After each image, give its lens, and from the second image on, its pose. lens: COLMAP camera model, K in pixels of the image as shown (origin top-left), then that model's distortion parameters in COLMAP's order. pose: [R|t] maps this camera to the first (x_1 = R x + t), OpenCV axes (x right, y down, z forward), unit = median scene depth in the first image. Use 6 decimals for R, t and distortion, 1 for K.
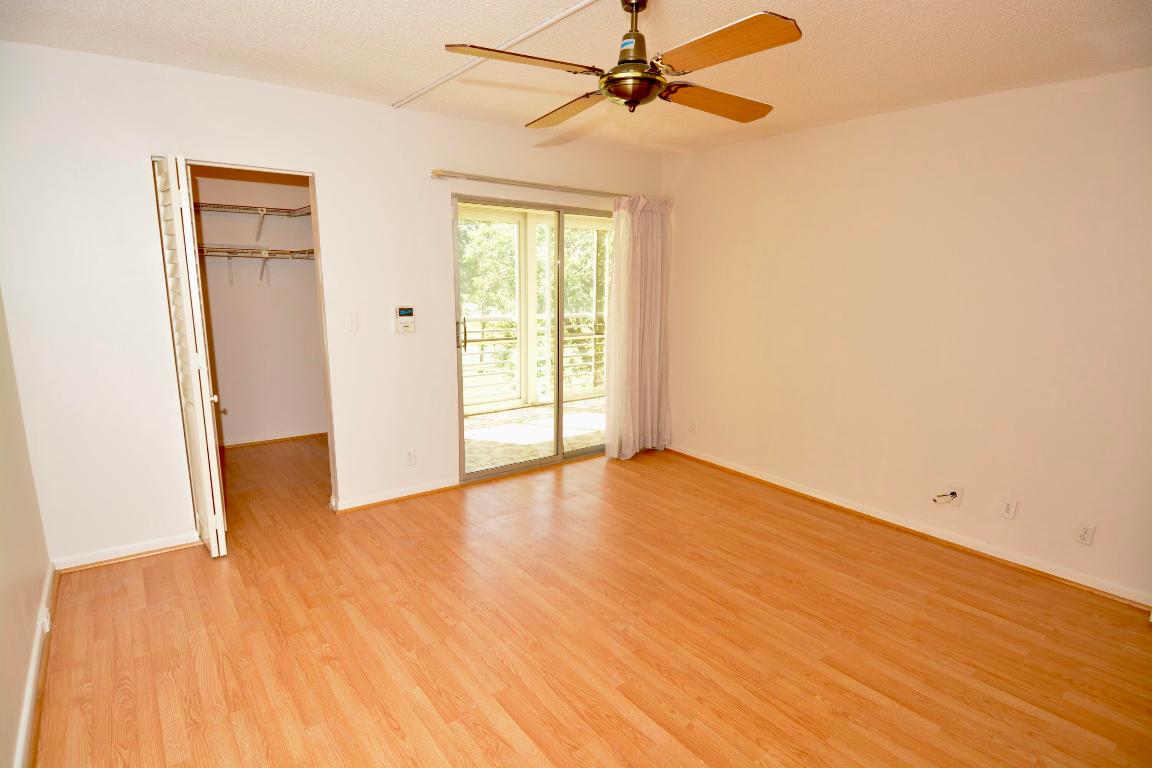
lens RADIAL K [[600.6, 0, 583.2], [0, 600.6, 383.5], [0, 0, 1]] dist [0.005675, -0.005095]
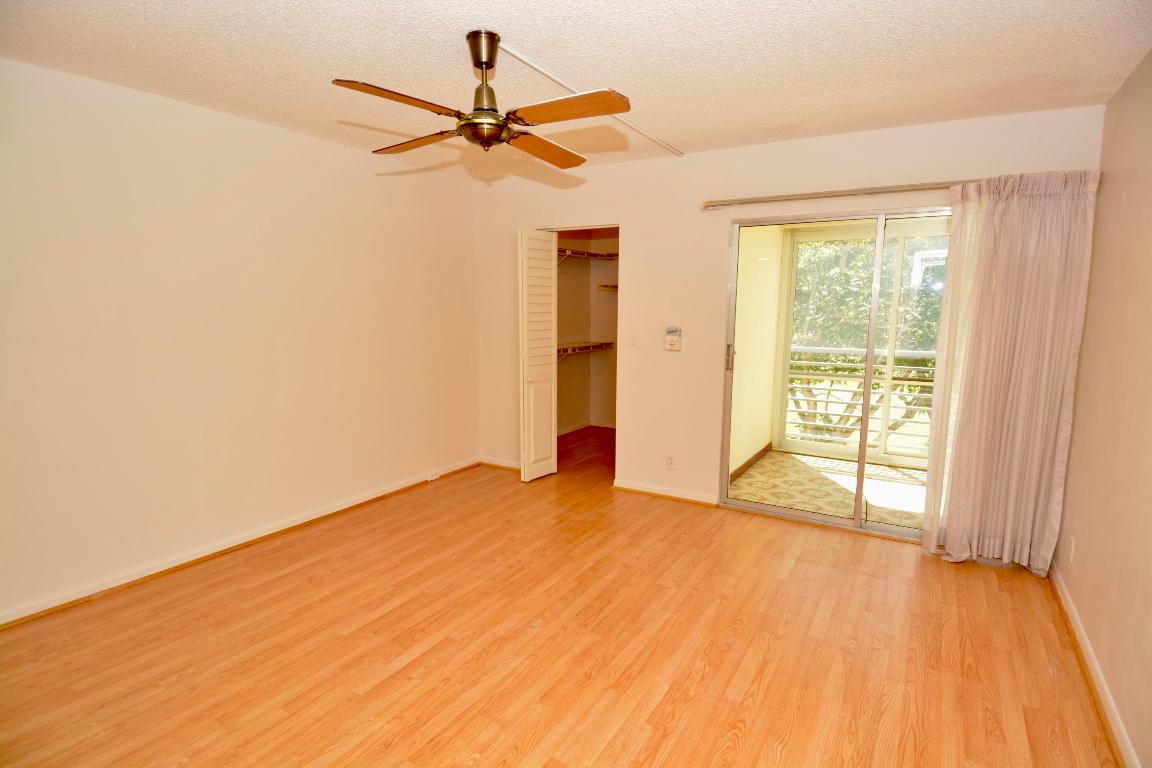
lens RADIAL K [[600.6, 0, 581.5], [0, 600.6, 388.8], [0, 0, 1]] dist [0.005675, -0.005095]
pose [[0.360843, 0.113837, -0.925653, 0.786915], [-0.159080, 0.985490, 0.059182, -0.061996], [0.918959, 0.125897, 0.373716, 0.475643]]
